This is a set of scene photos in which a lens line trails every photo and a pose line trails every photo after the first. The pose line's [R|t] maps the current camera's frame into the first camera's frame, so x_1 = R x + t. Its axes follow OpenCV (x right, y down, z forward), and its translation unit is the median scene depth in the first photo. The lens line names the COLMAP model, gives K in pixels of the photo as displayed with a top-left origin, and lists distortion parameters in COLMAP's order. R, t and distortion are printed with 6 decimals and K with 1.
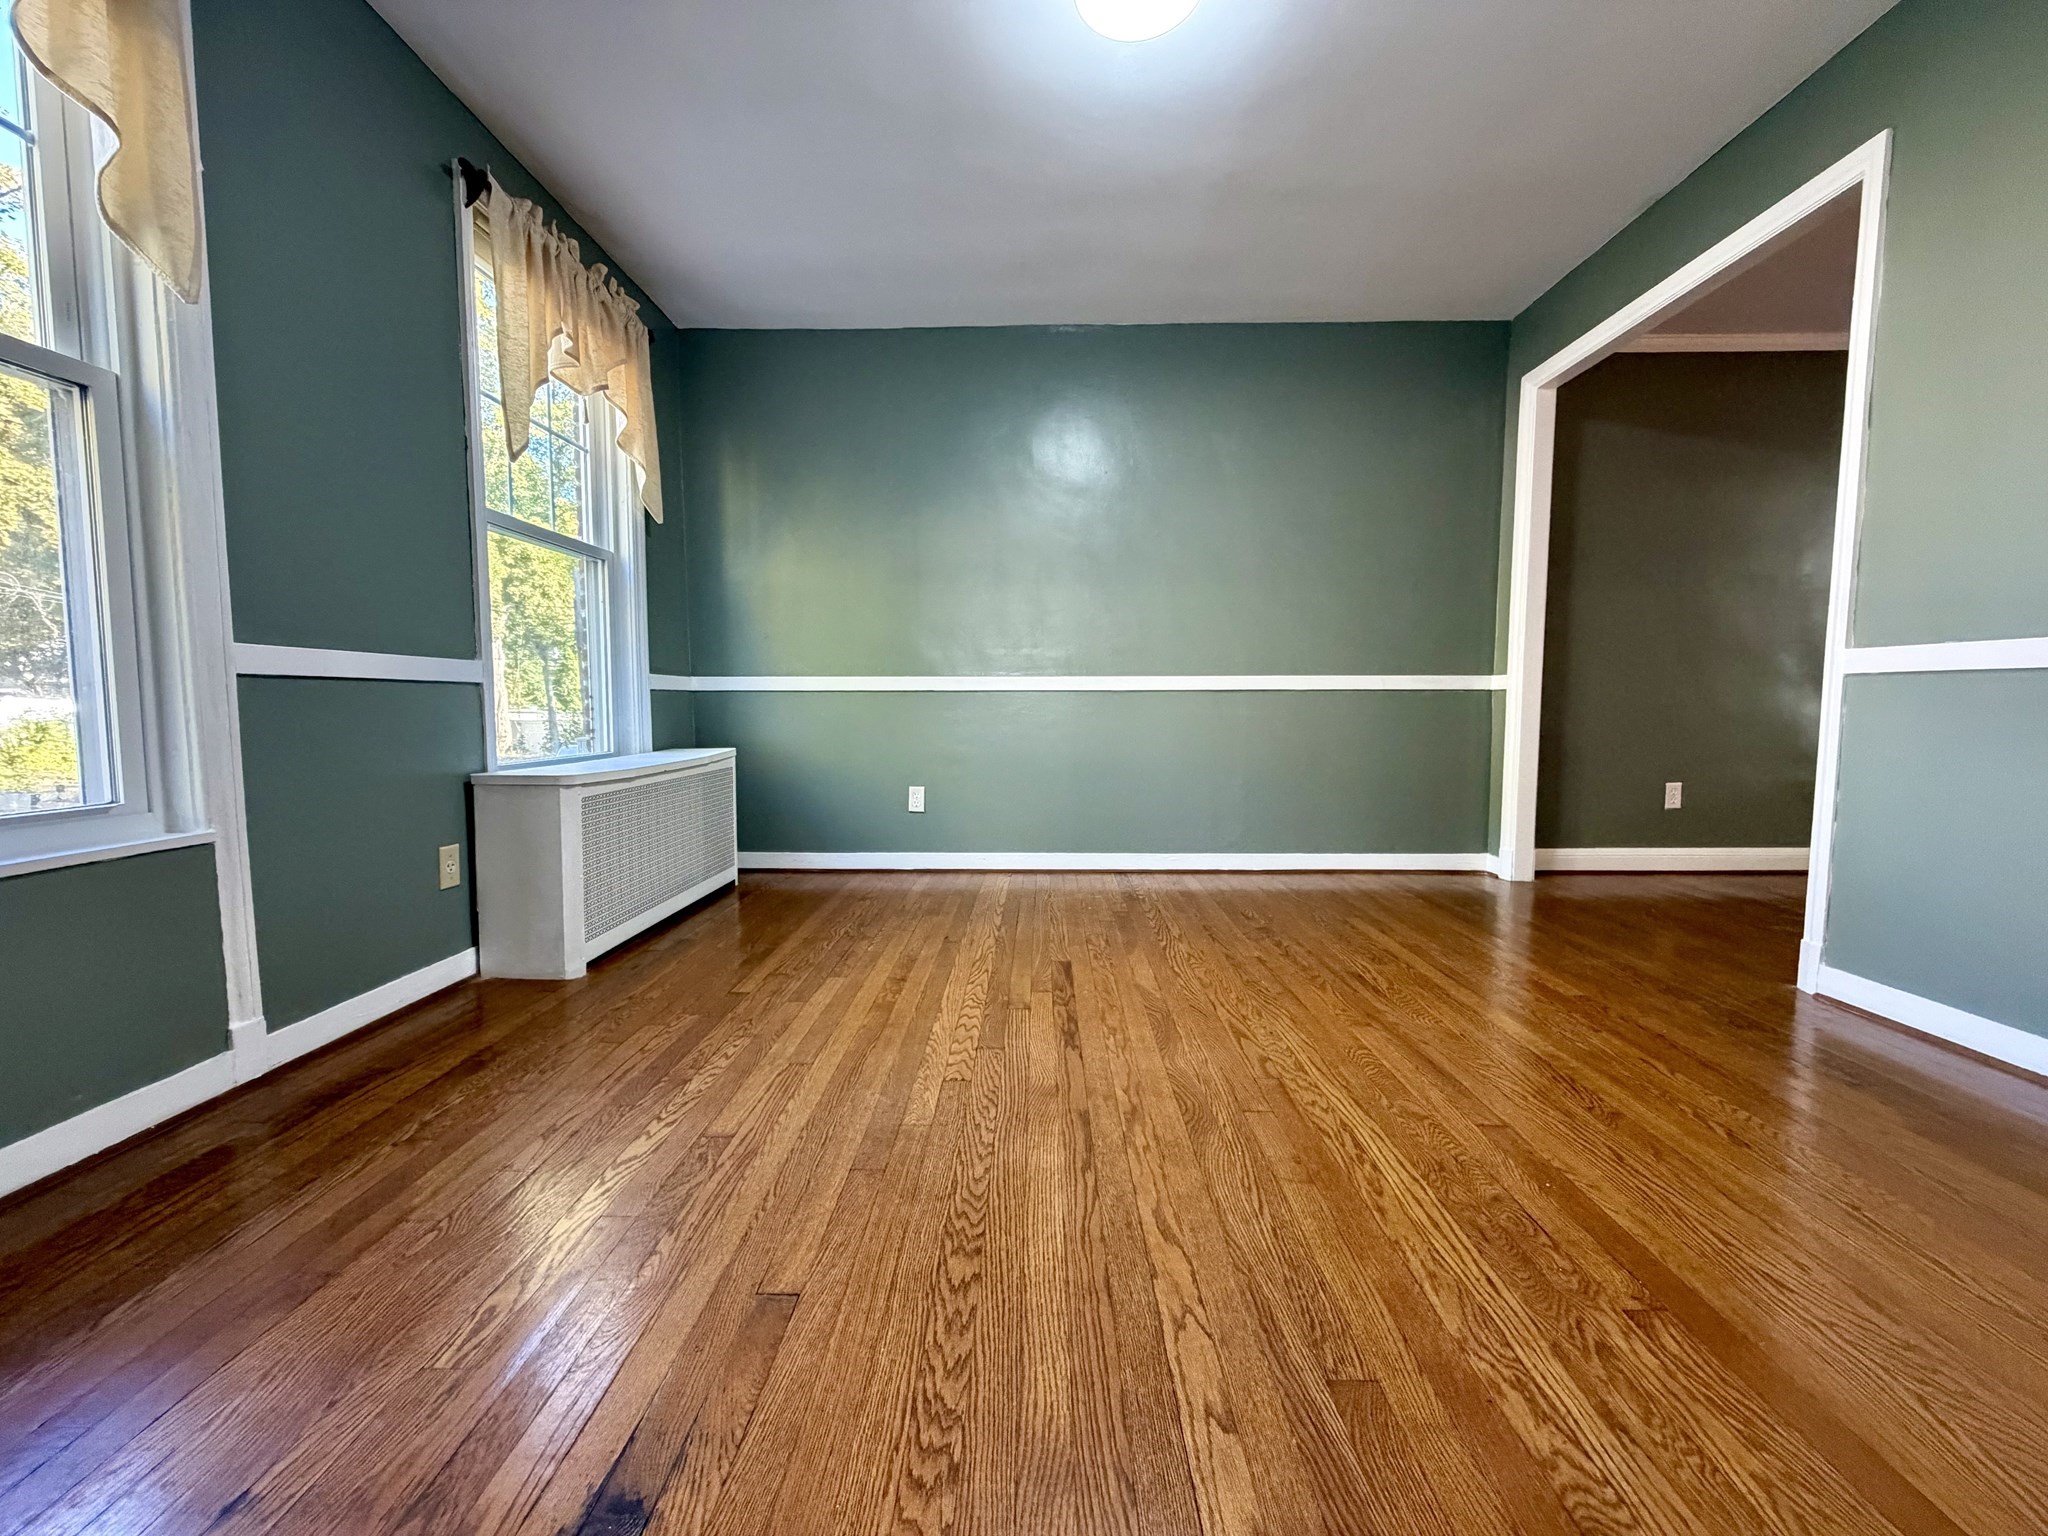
lens RADIAL K [[813.8, 0, 1014.0], [0, 813.8, 770.0], [0, 0, 1]] dist [-0.001642, -0.000099]
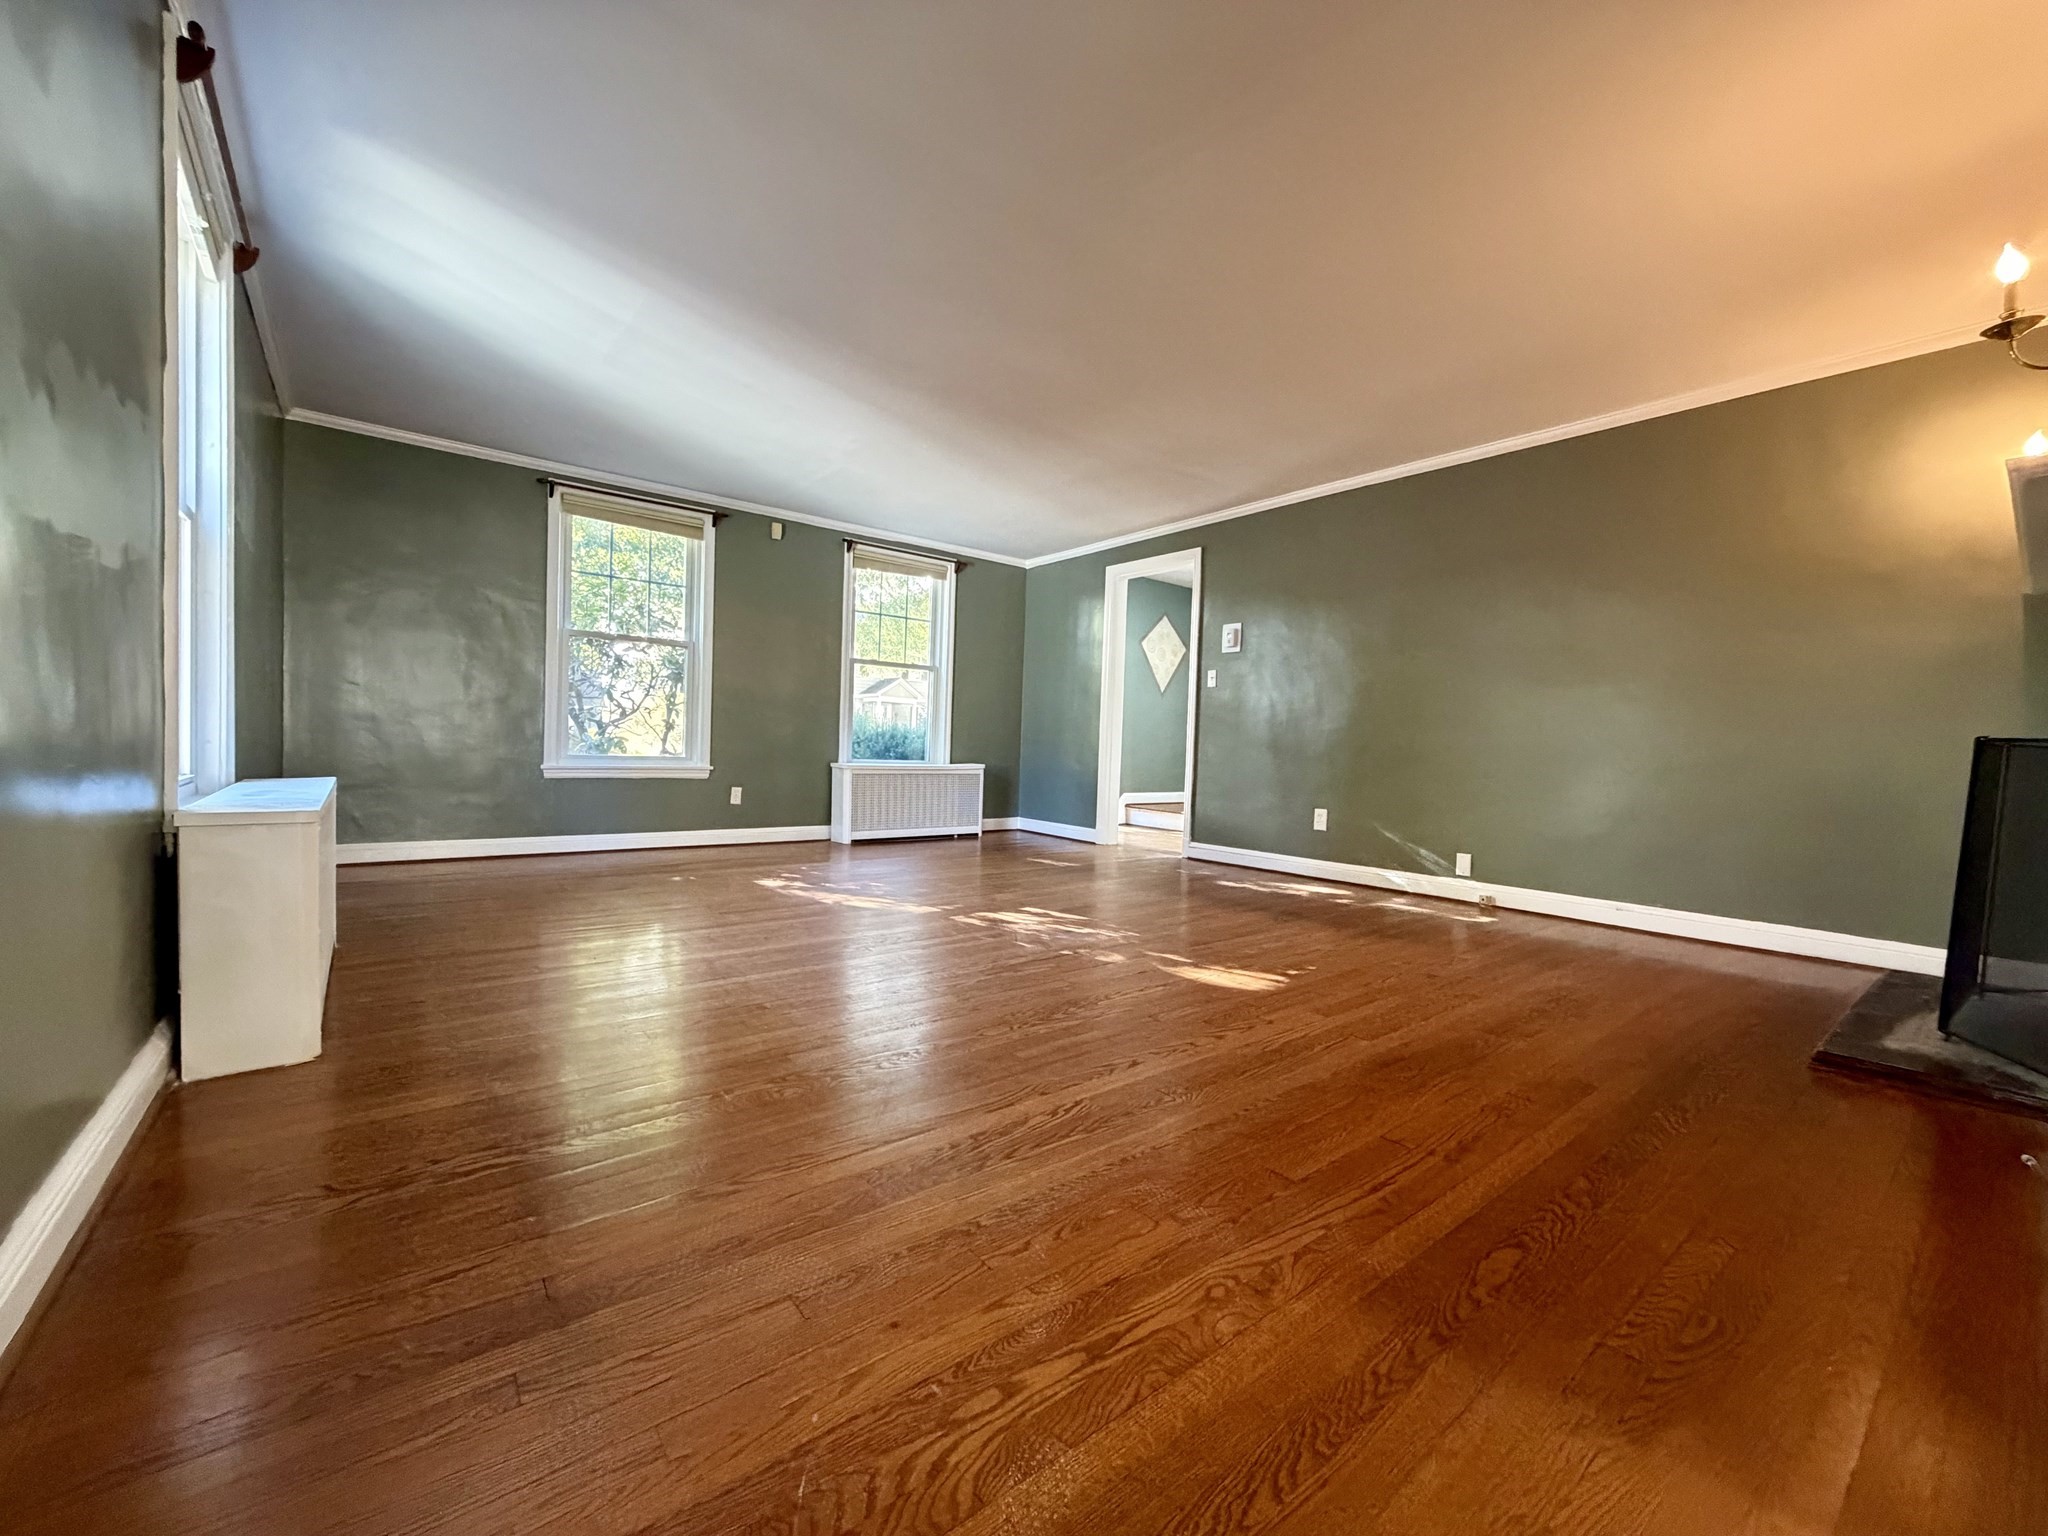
lens RADIAL K [[813.8, 0, 1014.0], [0, 813.8, 770.0], [0, 0, 1]] dist [-0.001642, -0.000099]
pose [[0.636628, 0.044981, -0.769858, 1.488032], [-0.091790, 0.995620, -0.017734, 0.020713], [0.765689, 0.081955, 0.637969, -0.195758]]
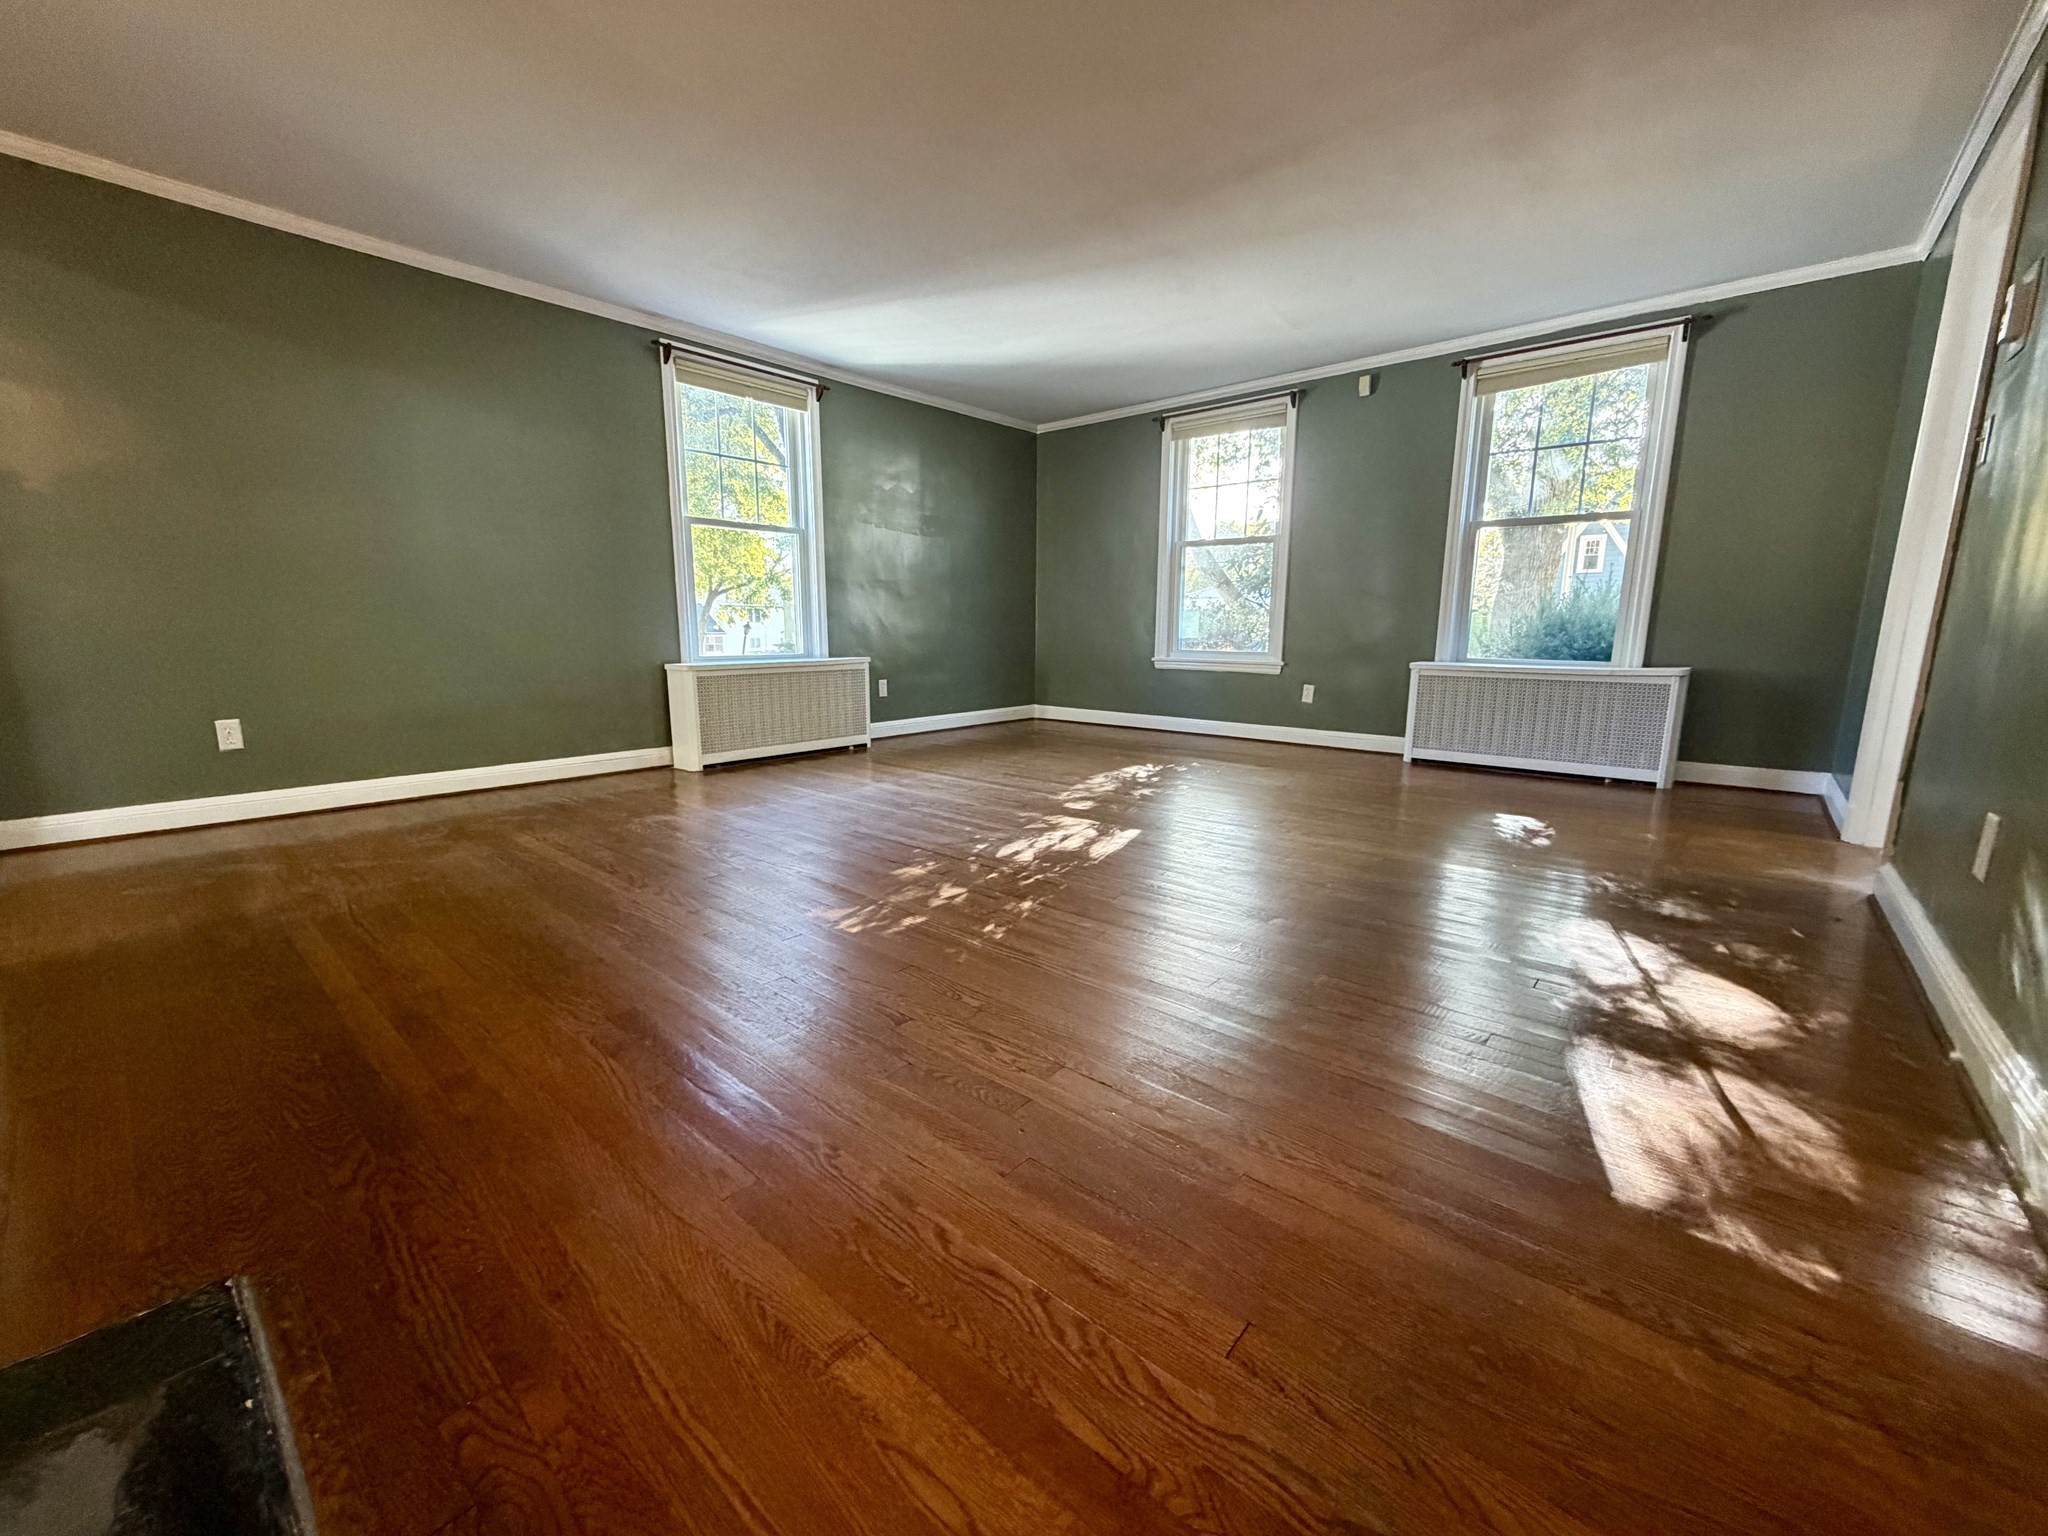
lens RADIAL K [[813.8, 0, 1014.0], [0, 813.8, 770.0], [0, 0, 1]] dist [-0.001642, -0.000099]
pose [[-0.638566, 0.140947, -0.756550, 1.423532], [-0.058216, 0.971420, 0.230116, -0.120254], [0.767362, 0.190987, -0.612110, 1.291429]]
